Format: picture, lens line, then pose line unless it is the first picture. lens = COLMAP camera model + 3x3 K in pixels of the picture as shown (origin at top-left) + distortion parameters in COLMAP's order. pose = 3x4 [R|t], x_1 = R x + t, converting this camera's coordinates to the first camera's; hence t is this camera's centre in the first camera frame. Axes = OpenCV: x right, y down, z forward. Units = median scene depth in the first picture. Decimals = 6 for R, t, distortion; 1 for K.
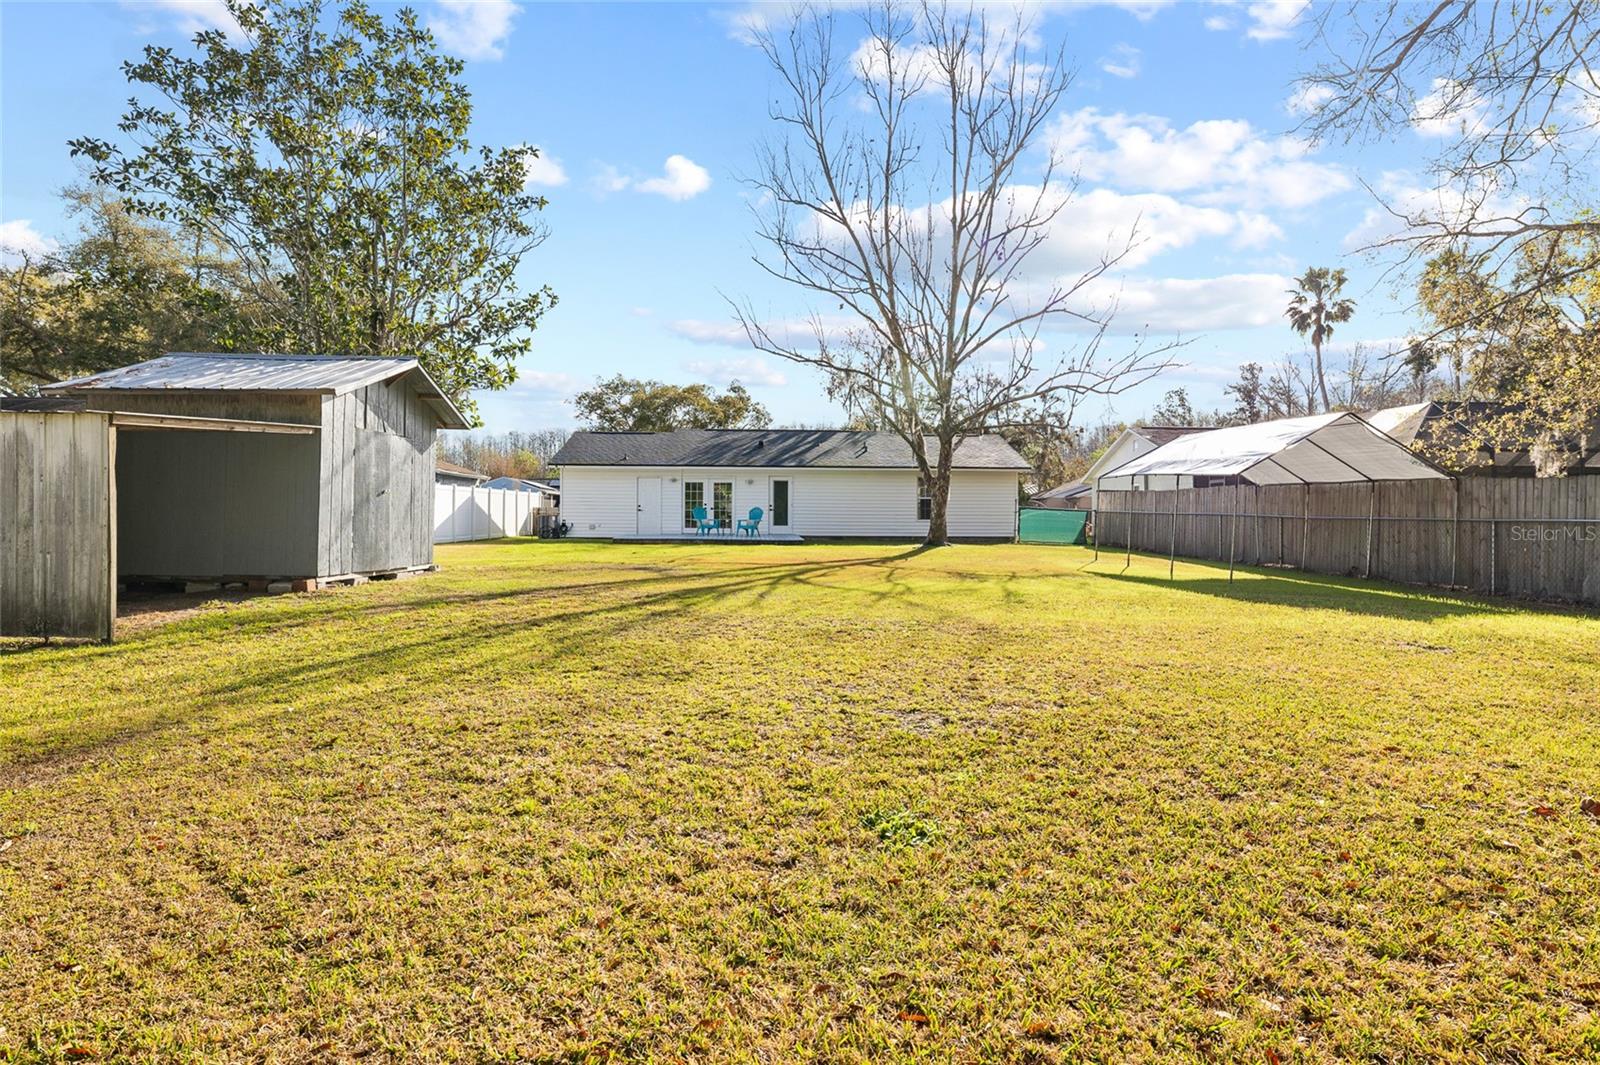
lens RADIAL K [[924.5, 0, 800.0], [0, 924.5, 508.9], [0, 0, 1]] dist [0.000816, -0.000010]
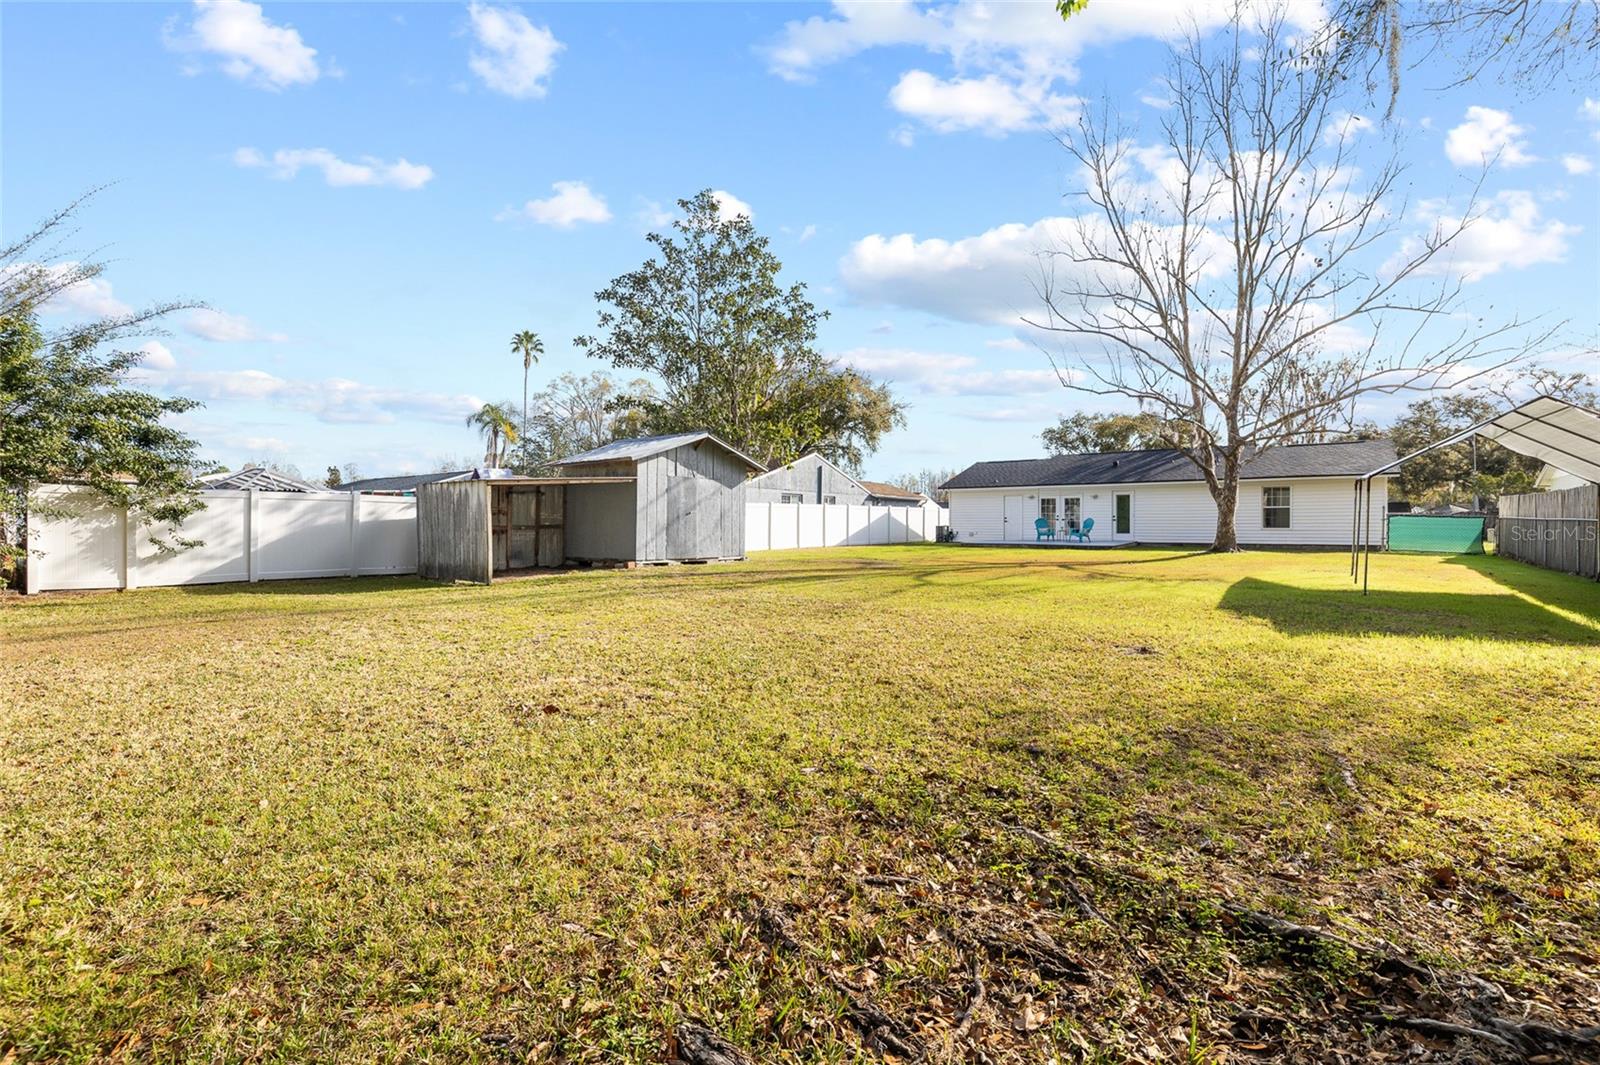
lens RADIAL K [[714.7, 0, 800.0], [0, 714.7, 532.5], [0, 0, 1]] dist [-0.001674, -0.000539]
pose [[0.775044, 0.000745, -0.631907, 0.290156], [0.009559, 0.999871, 0.012903, 0.001612], [0.631835, -0.016041, 0.774937, 0.056311]]
